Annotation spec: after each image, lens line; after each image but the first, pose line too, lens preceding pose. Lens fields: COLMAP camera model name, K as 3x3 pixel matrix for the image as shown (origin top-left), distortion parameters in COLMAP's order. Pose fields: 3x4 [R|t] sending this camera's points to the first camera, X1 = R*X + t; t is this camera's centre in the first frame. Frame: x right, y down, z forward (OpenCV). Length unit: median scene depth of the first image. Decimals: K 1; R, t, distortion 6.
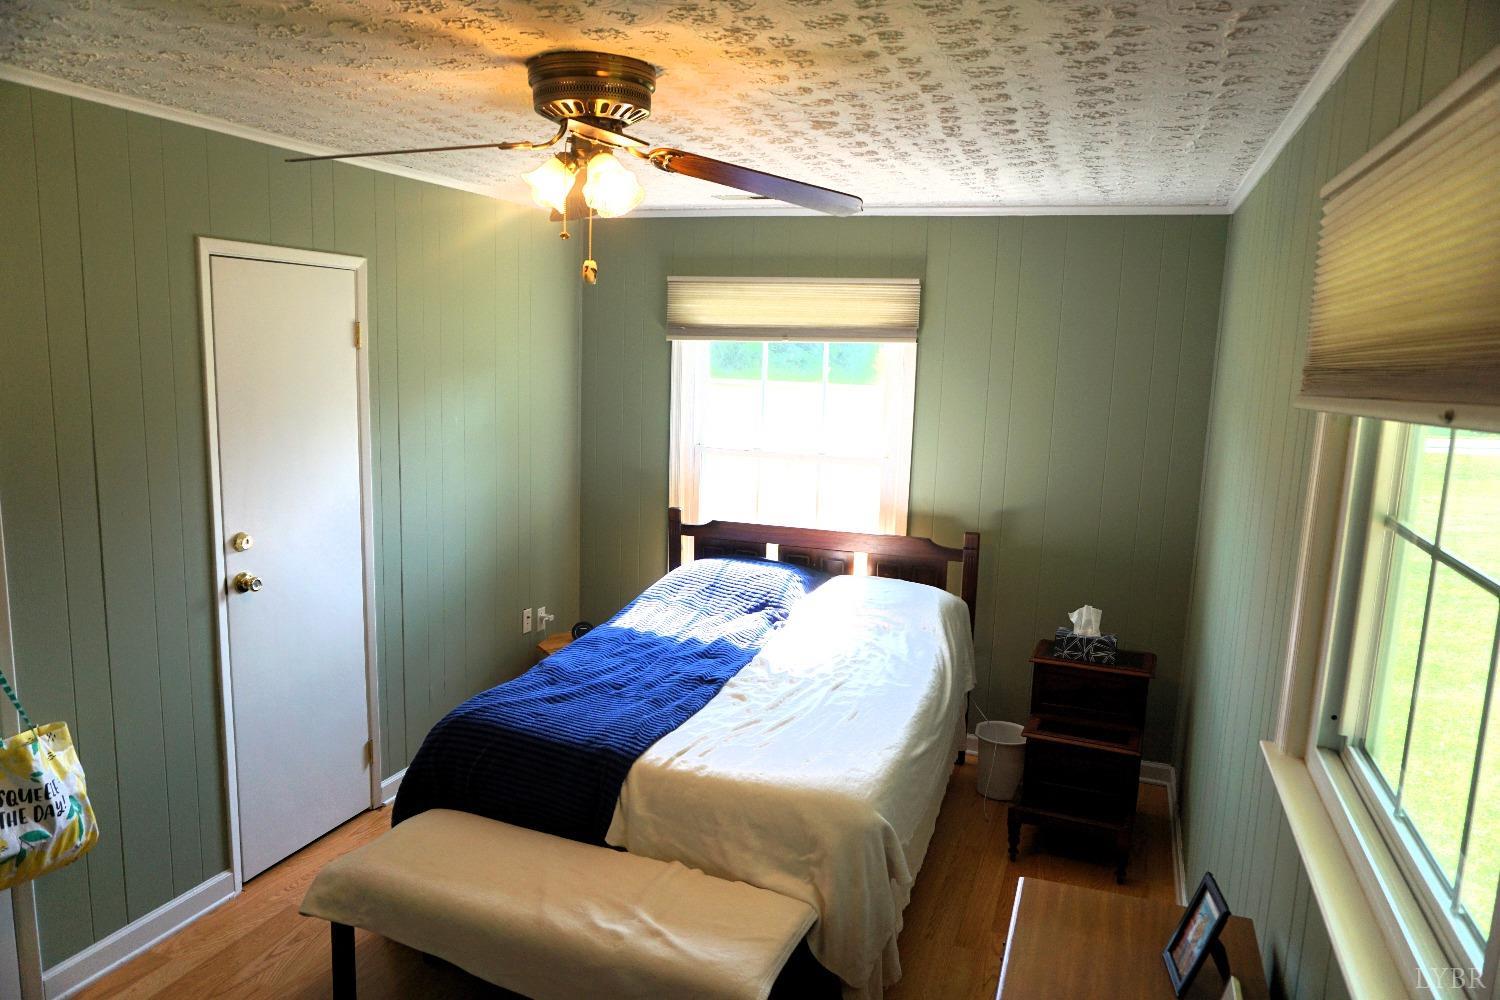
lens RADIAL K [[1011.9, 0, 750.0], [0, 1011.9, 500.0], [0, 0, 1]] dist [-0.043956, 0.041368]
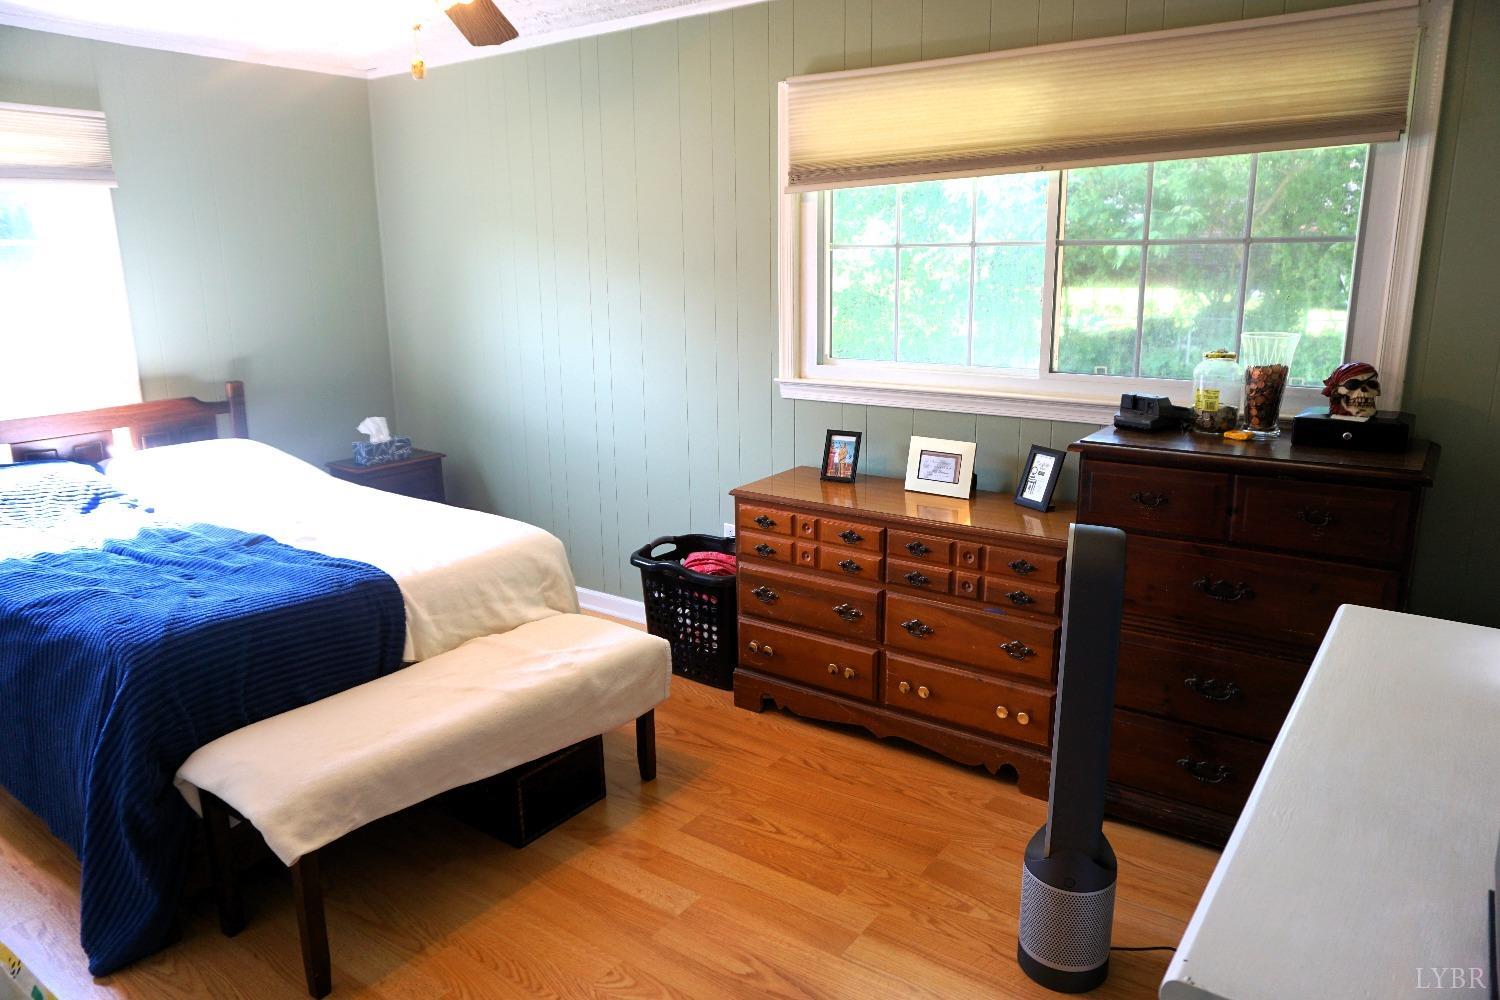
lens RADIAL K [[1011.9, 0, 750.0], [0, 1011.9, 500.0], [0, 0, 1]] dist [-0.043956, 0.041368]
pose [[0.269041, -0.260483, 0.927235, -0.780733], [0.171306, 0.960324, 0.220074, 0.018931], [-0.947772, 0.099632, 0.302989, 0.293526]]
